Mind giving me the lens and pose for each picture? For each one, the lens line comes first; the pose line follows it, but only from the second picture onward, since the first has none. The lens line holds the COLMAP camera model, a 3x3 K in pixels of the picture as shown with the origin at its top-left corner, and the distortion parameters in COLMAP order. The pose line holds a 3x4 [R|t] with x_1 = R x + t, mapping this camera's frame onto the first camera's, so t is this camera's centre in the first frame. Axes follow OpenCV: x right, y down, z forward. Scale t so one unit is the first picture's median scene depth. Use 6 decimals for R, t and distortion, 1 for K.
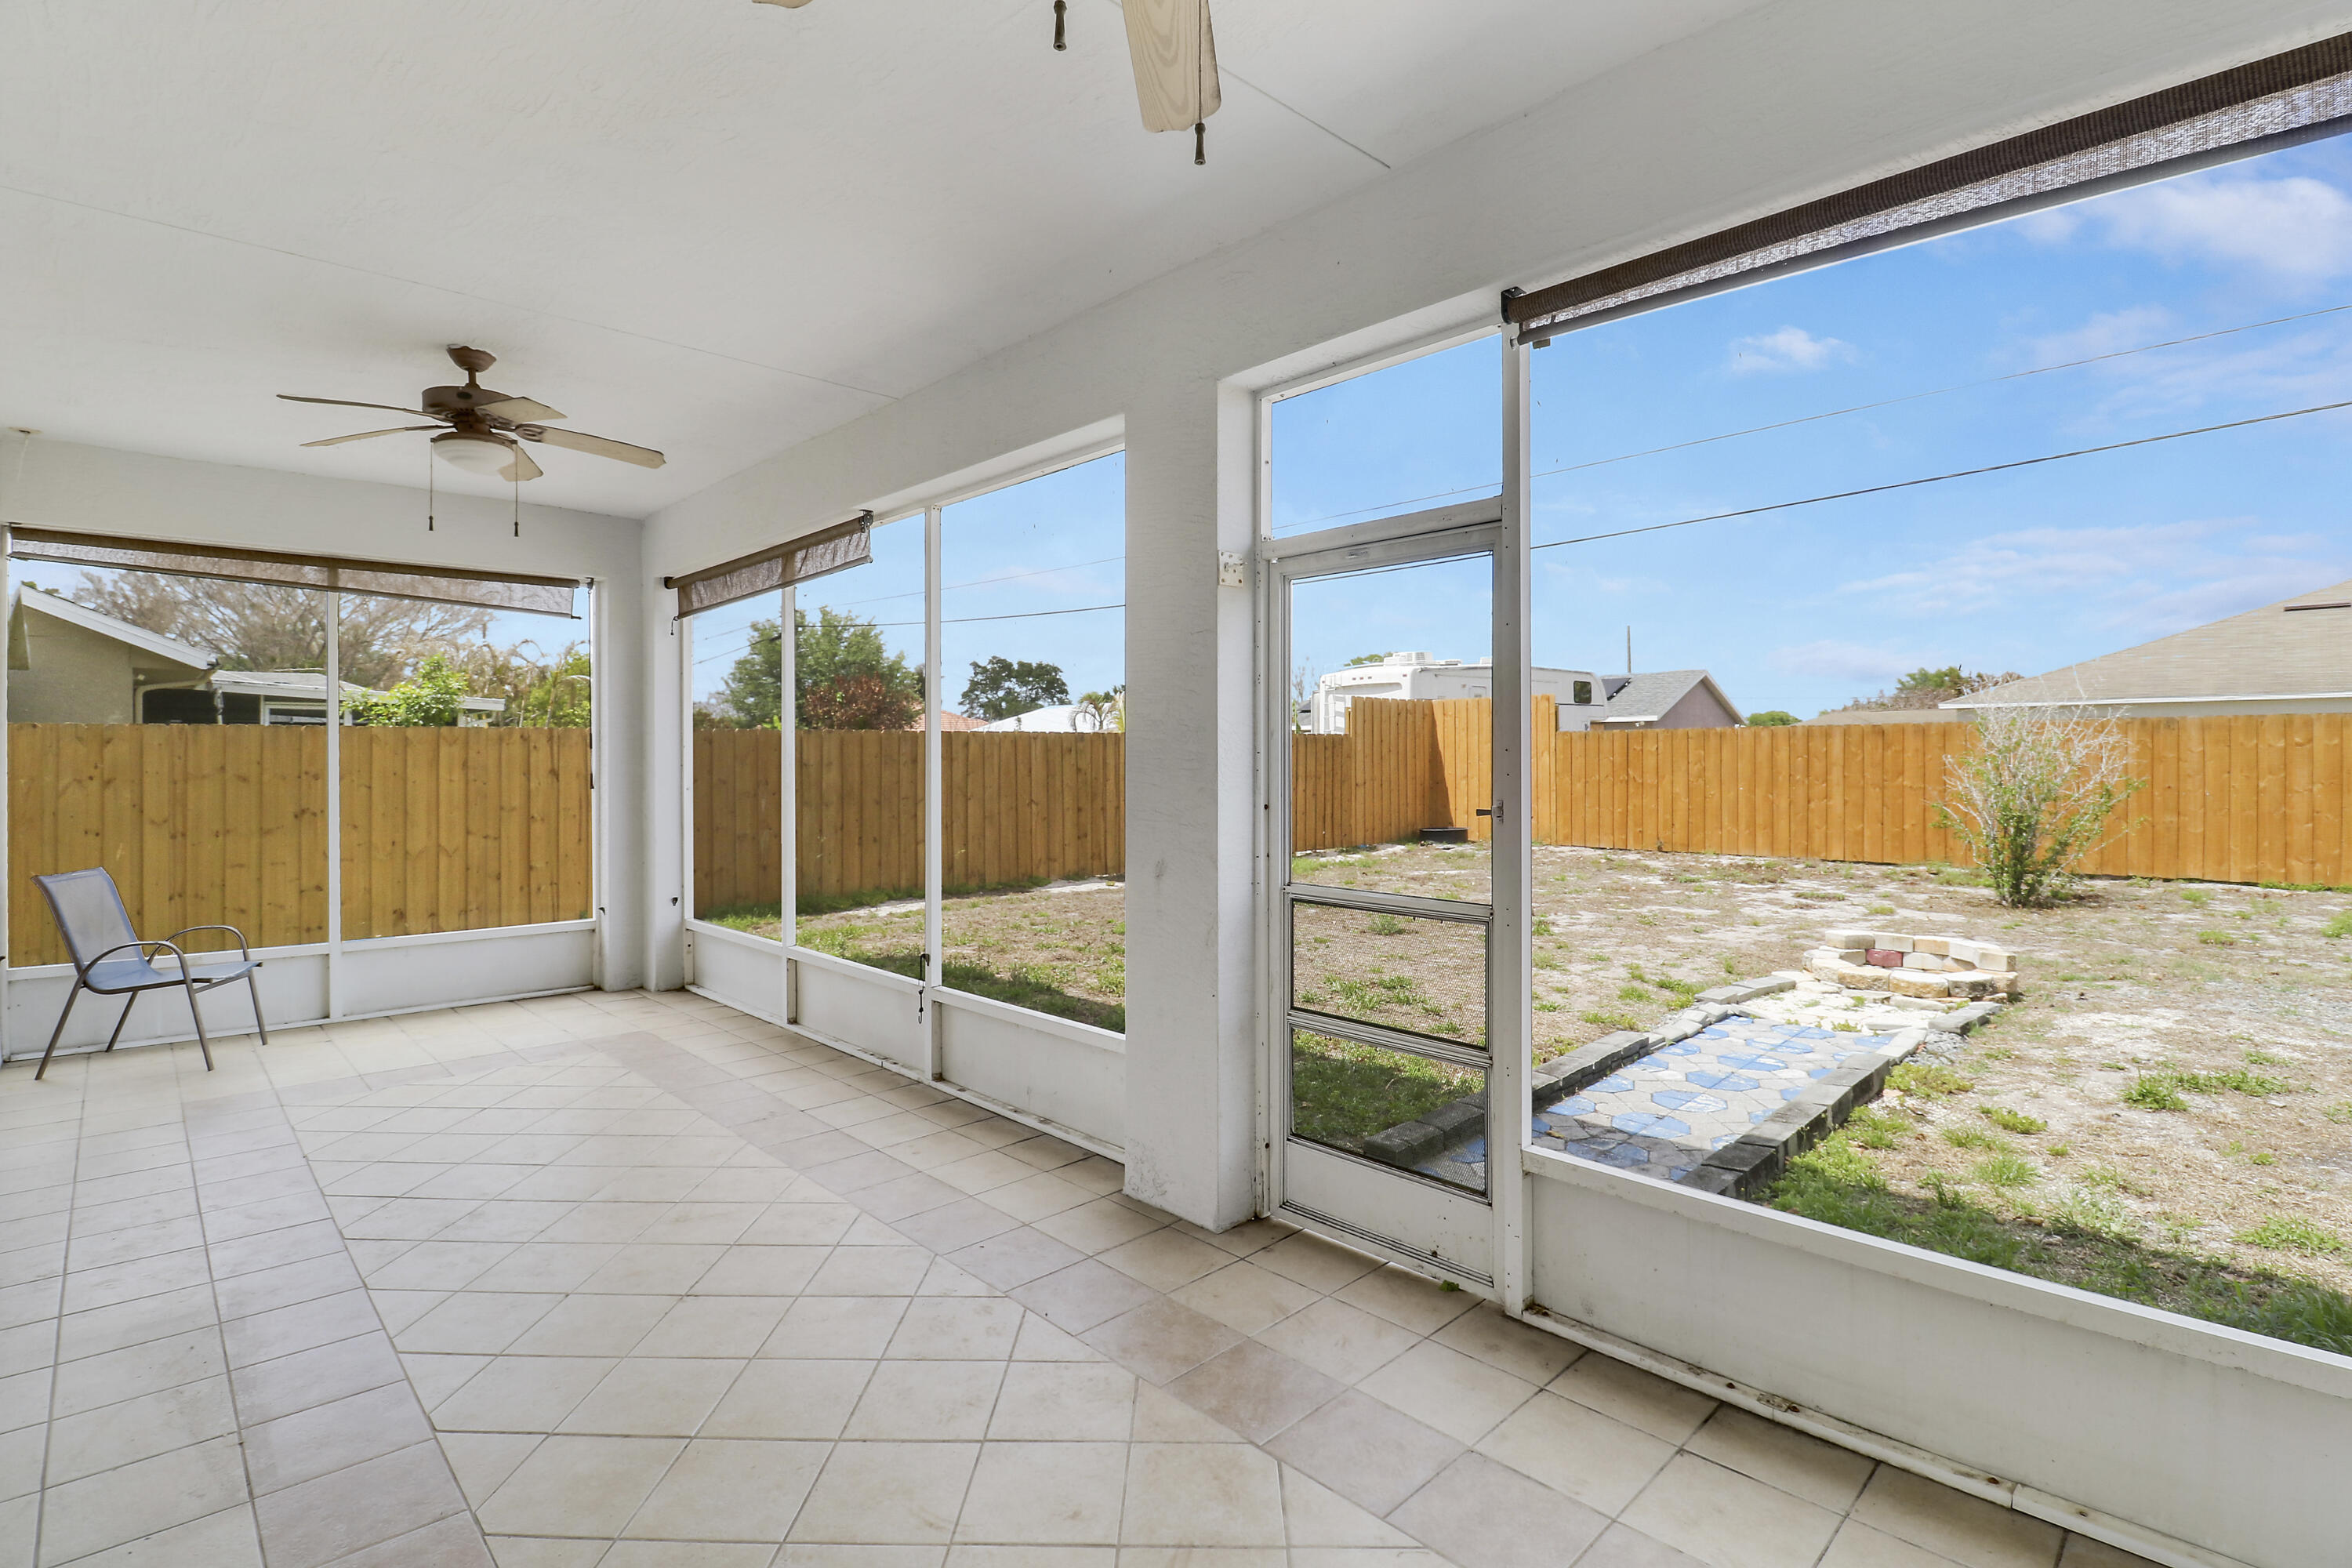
lens RADIAL K [[1096.2, 0, 1176.3], [0, 1096.2, 758.9], [0, 0, 1]] dist [-0.021017, -0.001483]
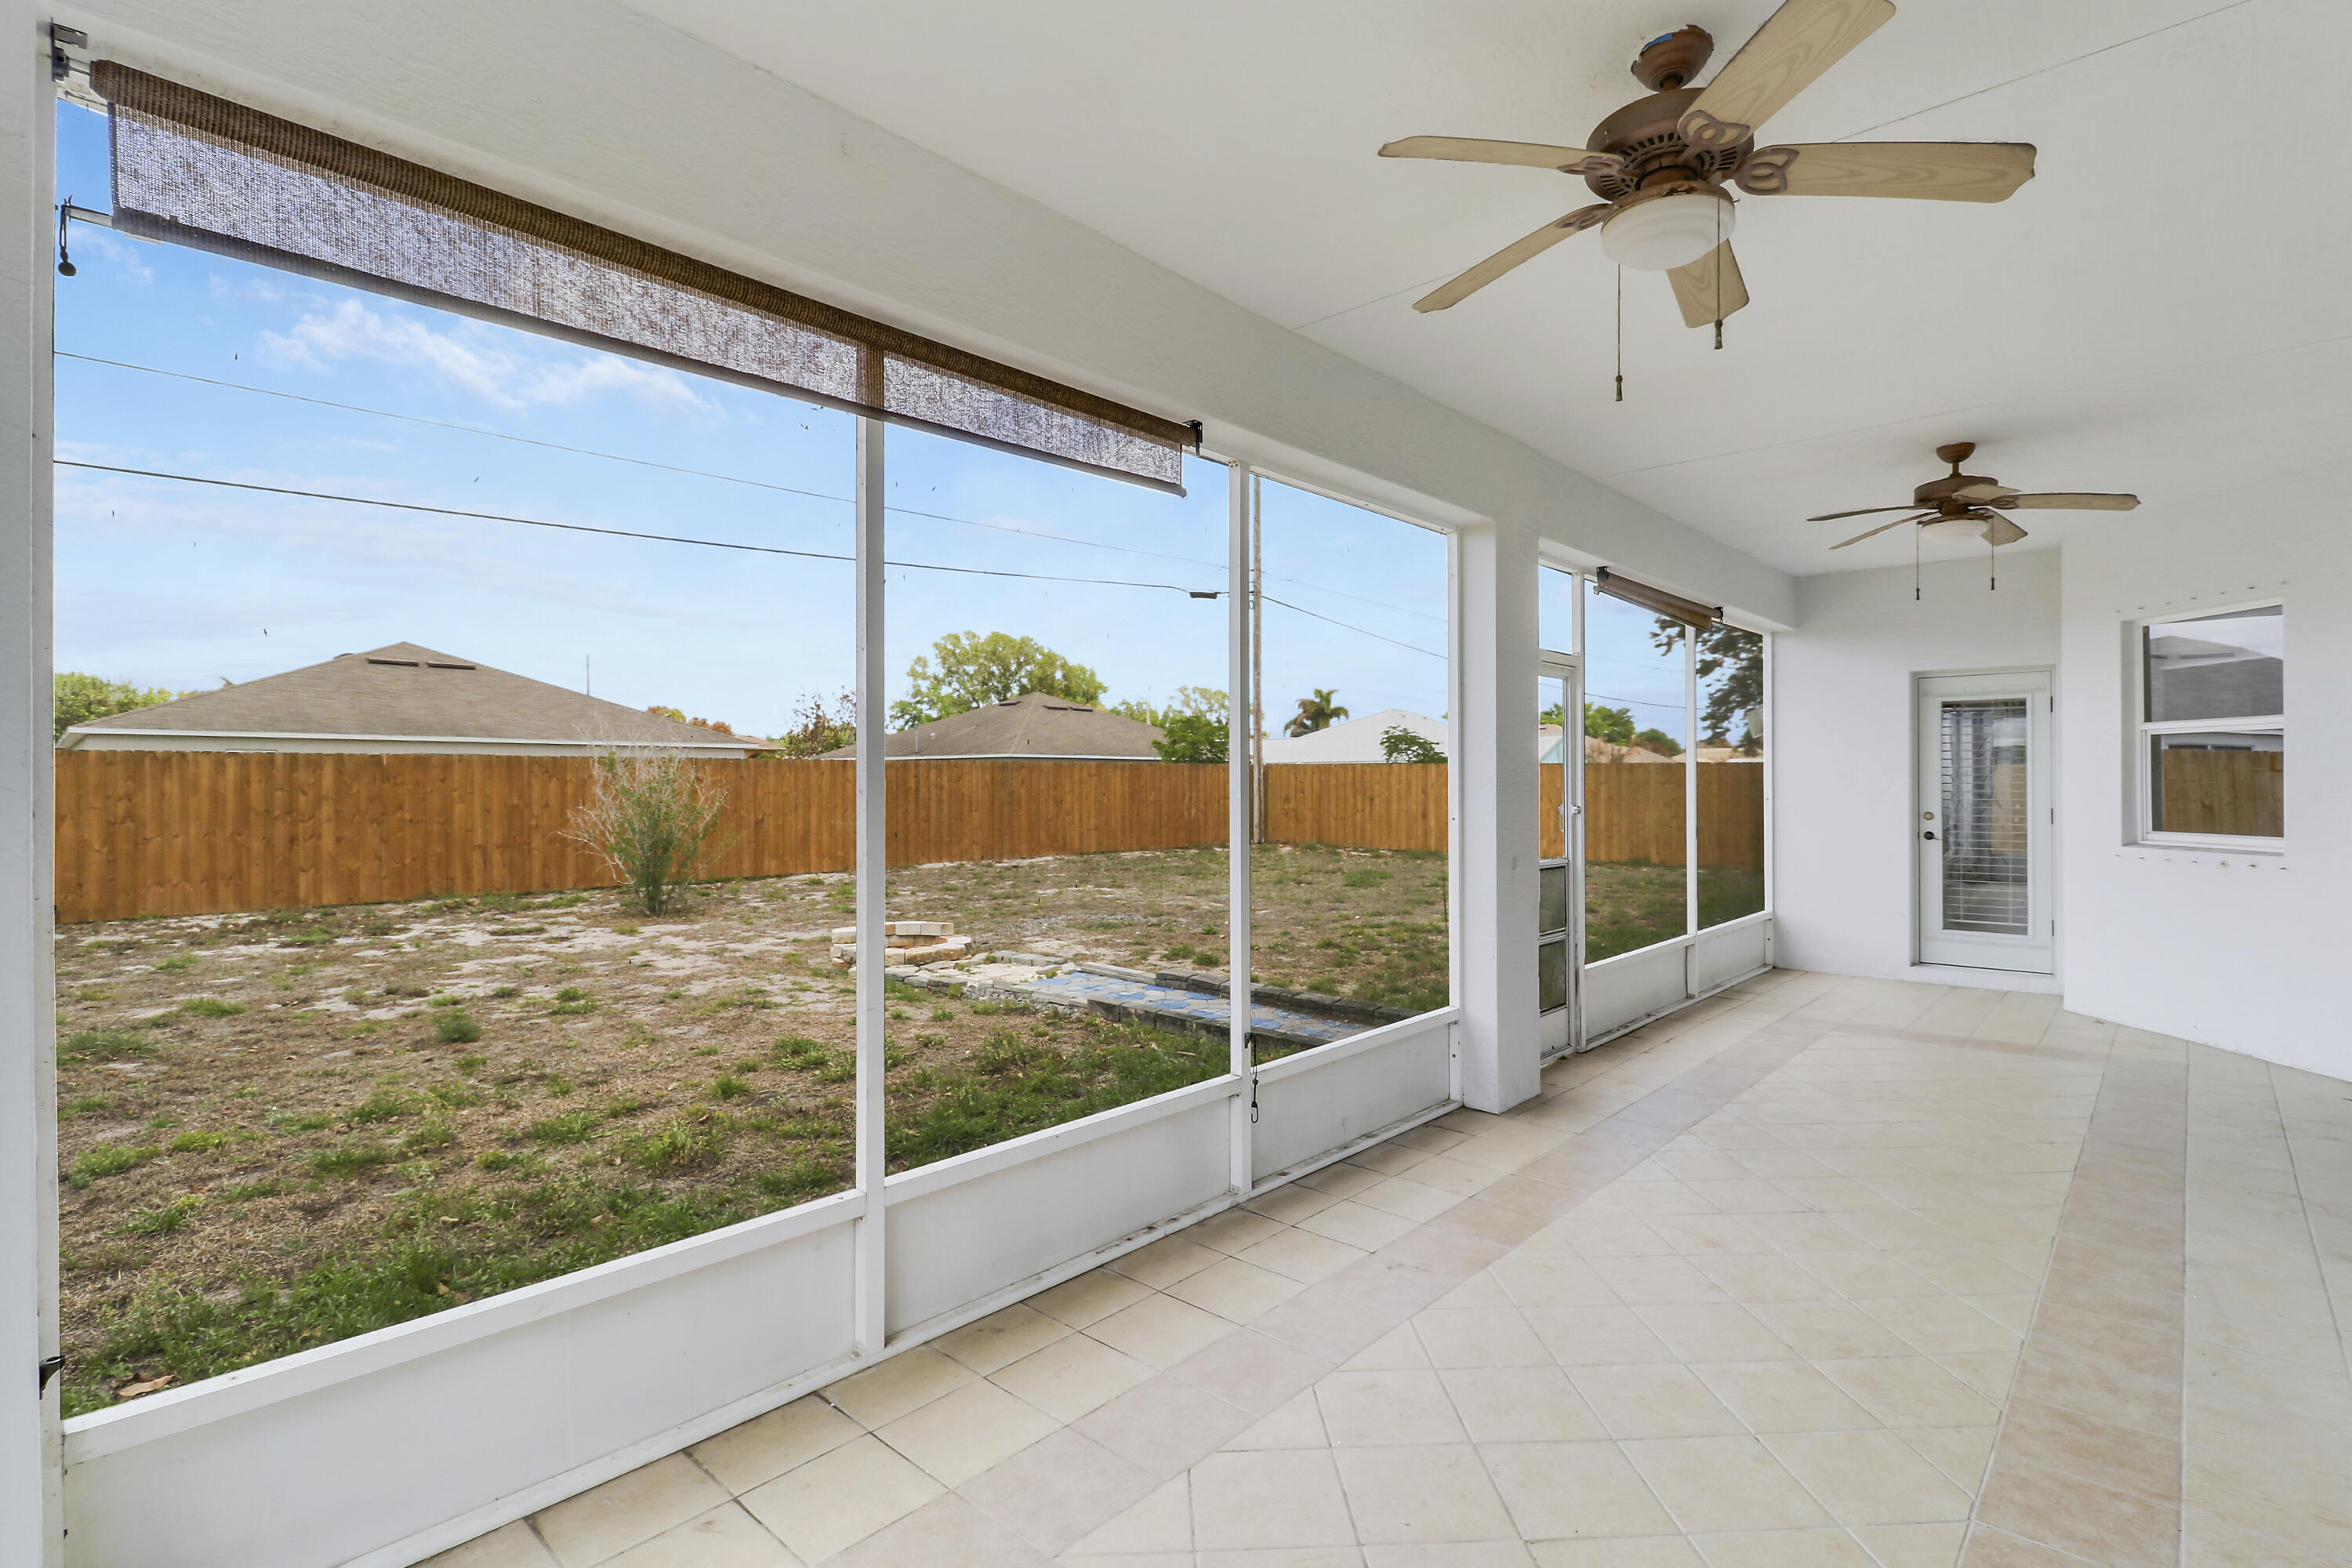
lens RADIAL K [[1110.0, 0, 1186.0], [0, 1110.0, 778.4], [0, 0, 1]] dist [-0.003957, -0.001280]
pose [[-0.060131, 0.009772, 0.998143, -0.352585], [0.005808, 0.999939, -0.009440, 0.001436], [-0.998174, 0.005229, -0.060184, 0.377062]]
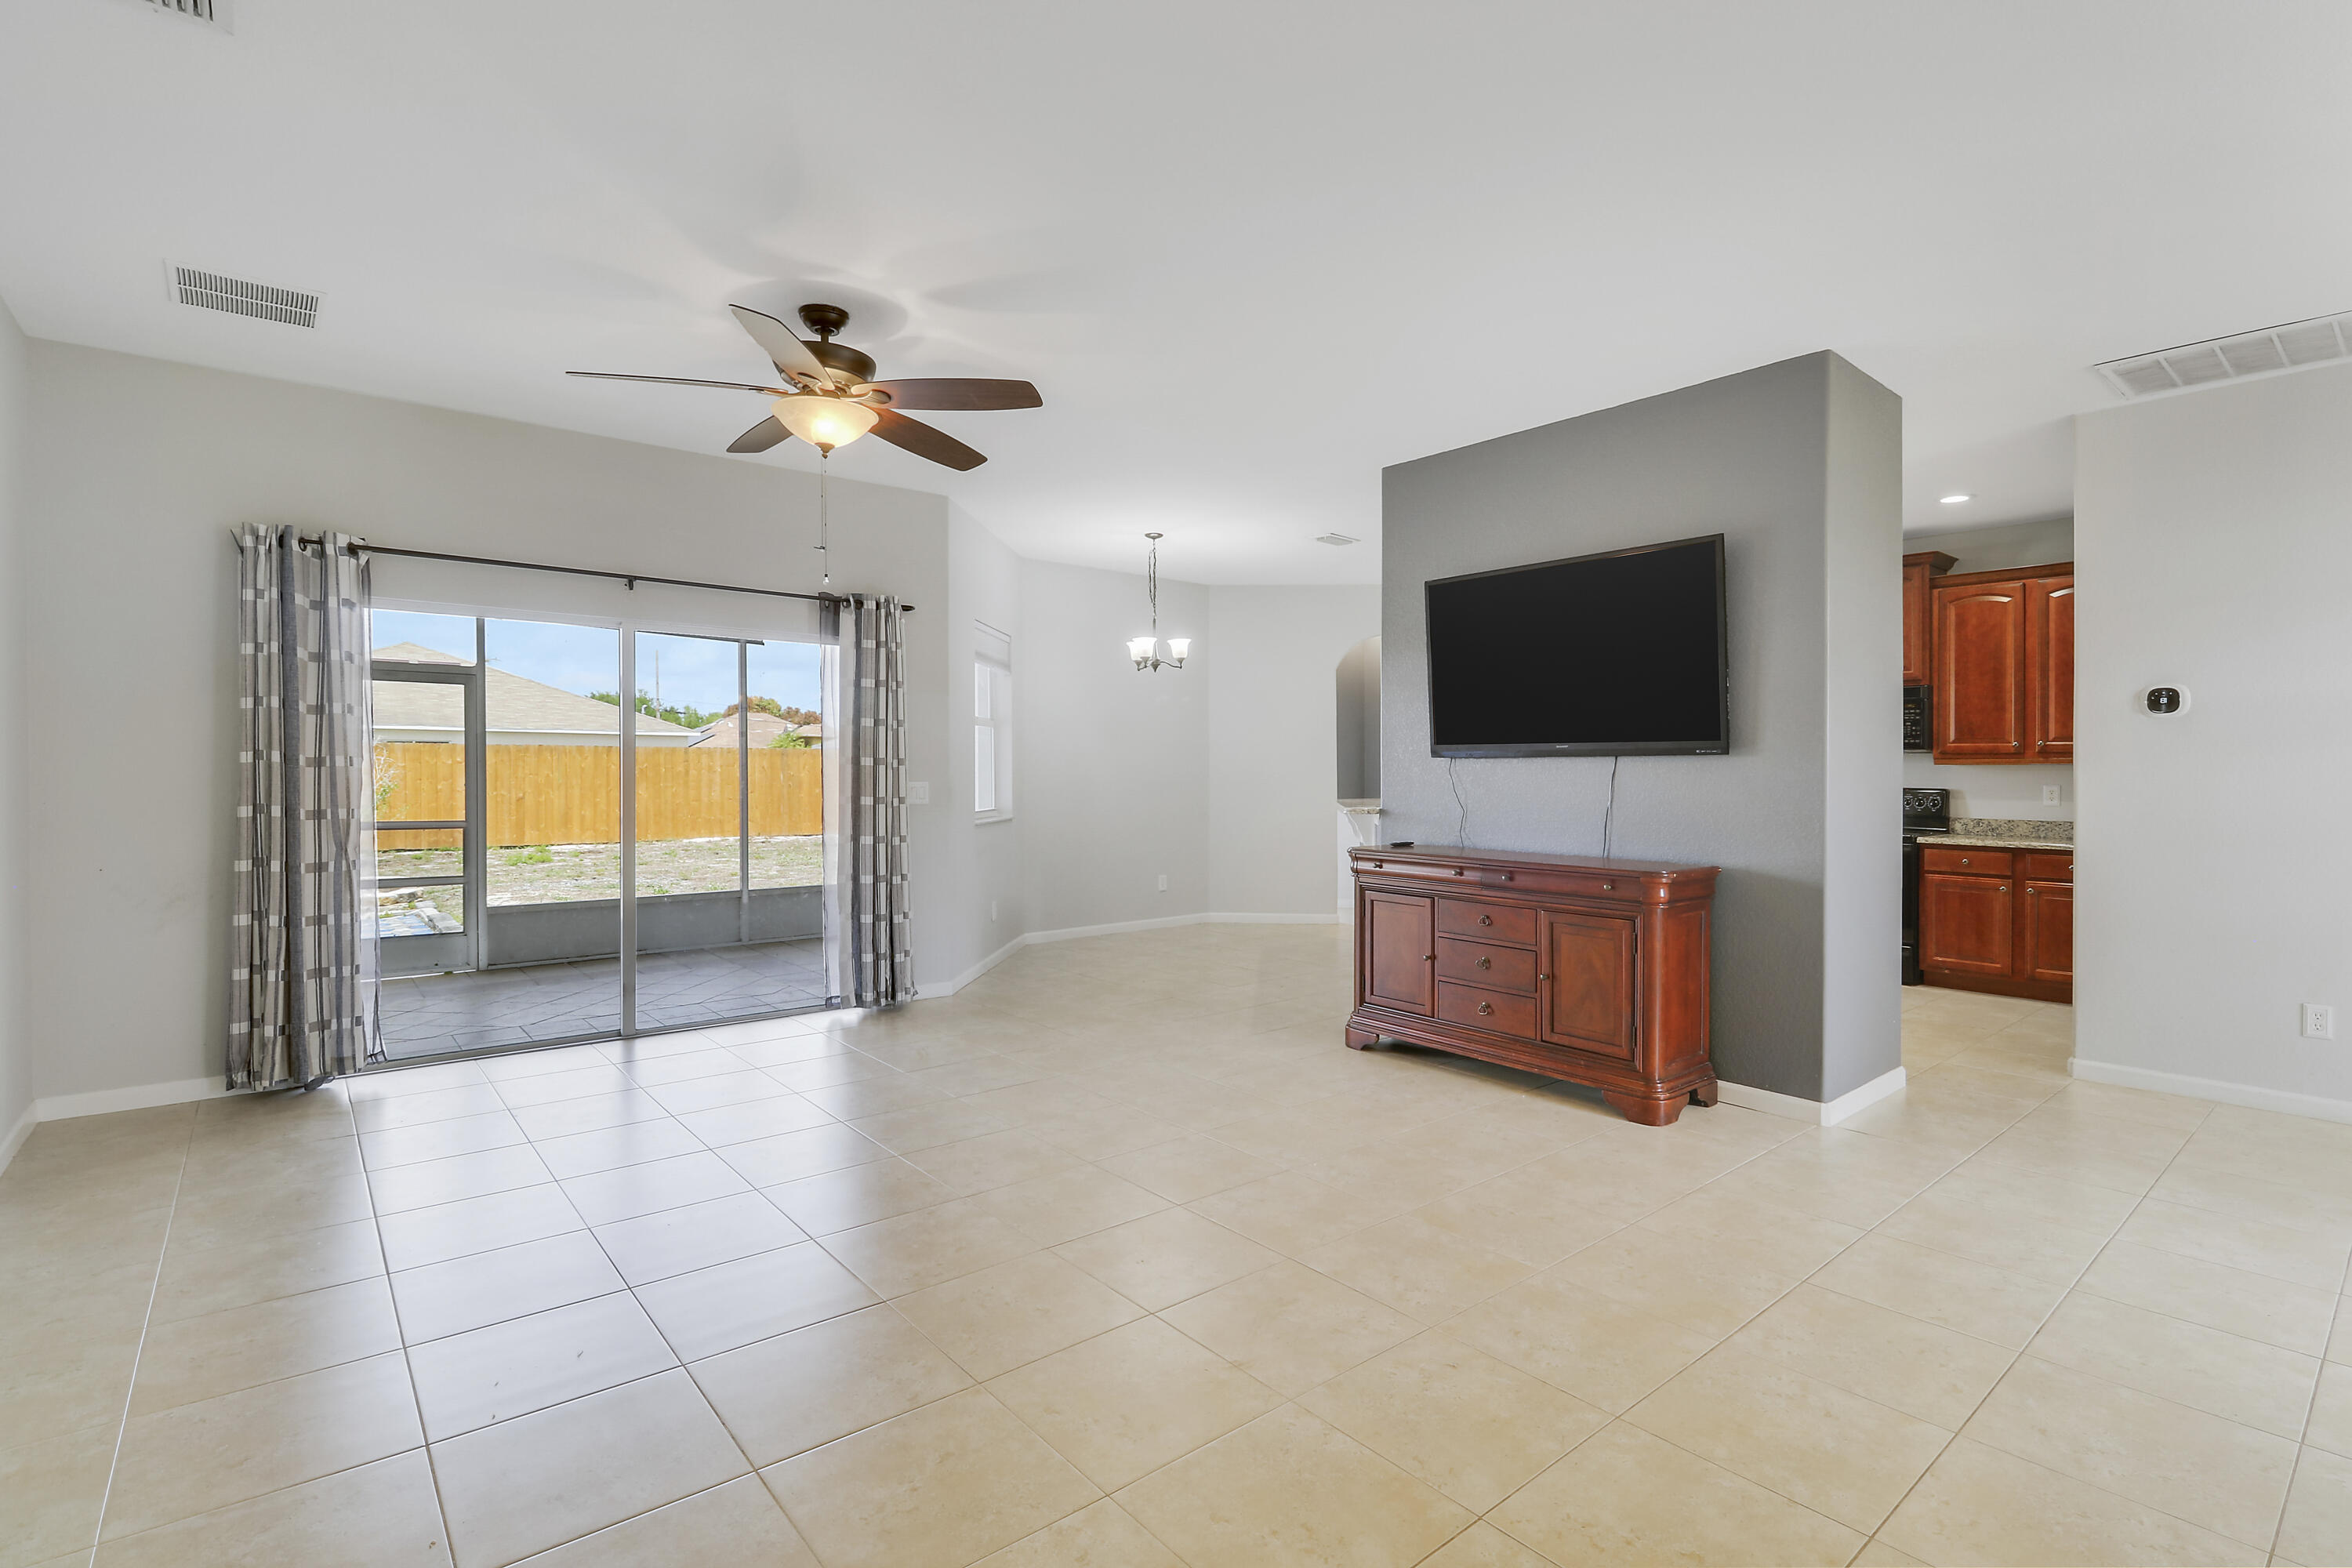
lens RADIAL K [[1097.2, 0, 1186.7], [0, 1097.2, 775.9], [0, 0, 1]] dist [0.002081, -0.000023]
pose [[0.064773, 0.002075, 0.997898, -0.460131], [-0.003811, 0.999991, -0.001832, 0.005202], [-0.997893, -0.003685, 0.064780, -0.183344]]
